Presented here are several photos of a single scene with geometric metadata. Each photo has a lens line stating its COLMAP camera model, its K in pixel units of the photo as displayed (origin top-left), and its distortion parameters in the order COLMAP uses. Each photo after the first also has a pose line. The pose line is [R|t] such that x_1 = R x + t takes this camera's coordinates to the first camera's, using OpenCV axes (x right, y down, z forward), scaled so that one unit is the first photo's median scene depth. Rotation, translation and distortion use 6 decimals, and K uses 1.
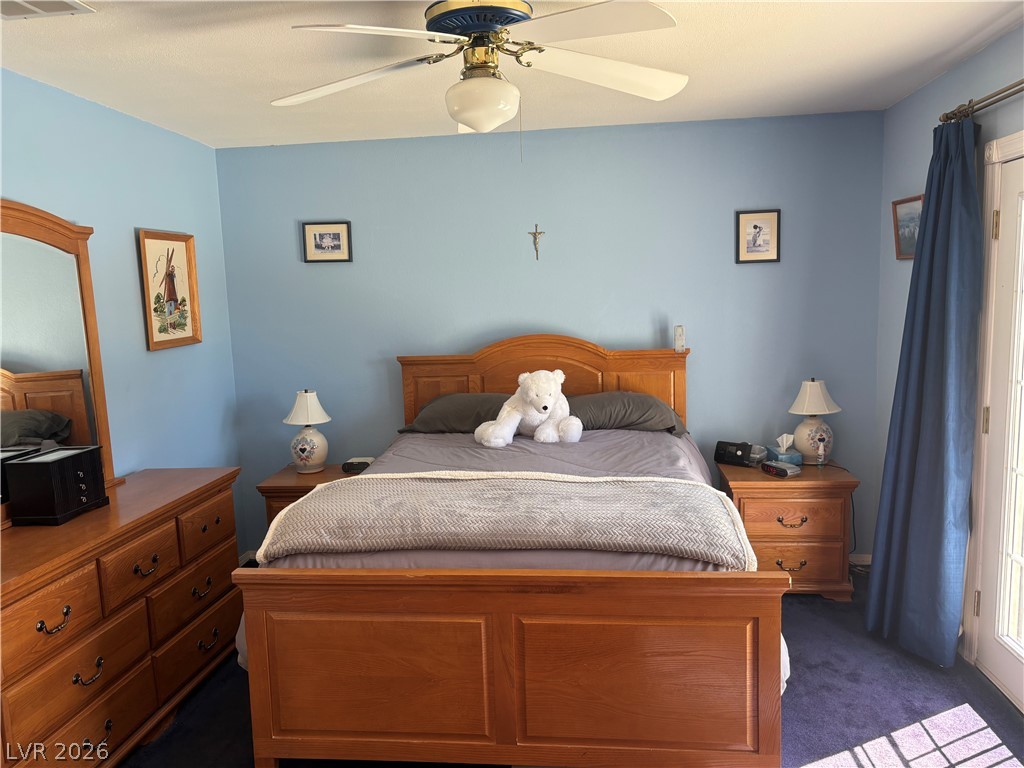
lens RADIAL K [[775.7, 0, 509.3], [0, 775.7, 386.6], [0, 0, 1]] dist [0.049012, -0.041078]
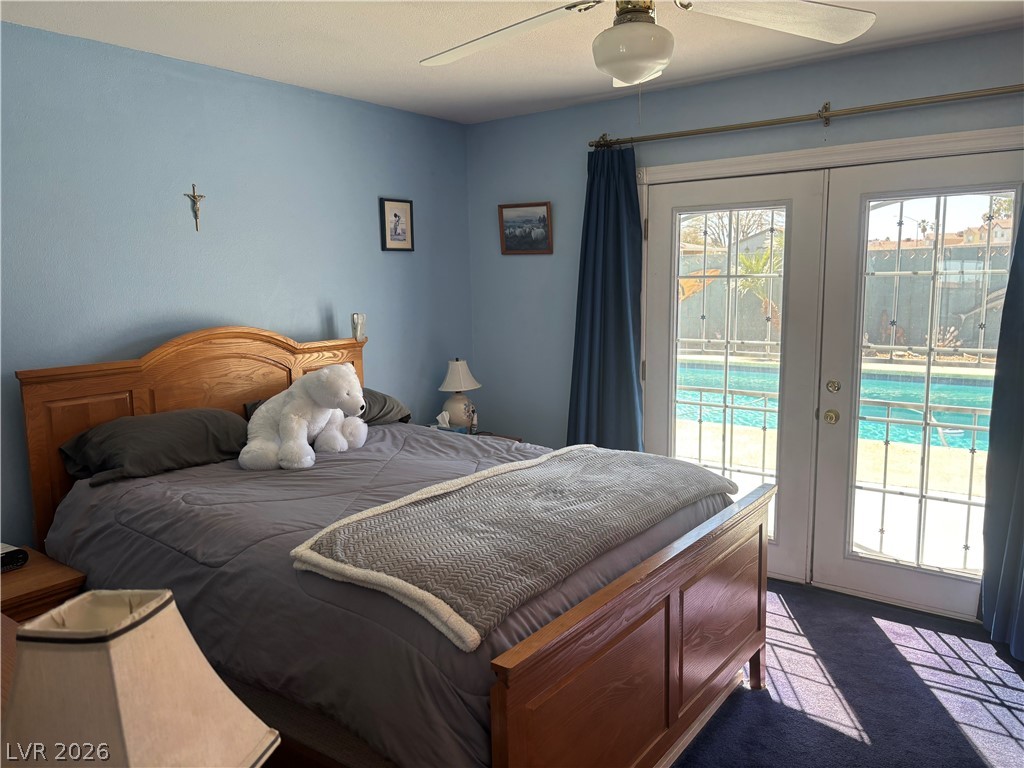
lens RADIAL K [[787.0, 0, 512.0], [0, 787.0, 384.0], [0, 0, 1]] dist [0.075418, -0.000106]
pose [[0.510258, -0.095757, 0.854674, -0.574423], [0.106084, 0.993201, 0.047944, -0.021222], [-0.853454, 0.066203, 0.516947, 0.391307]]
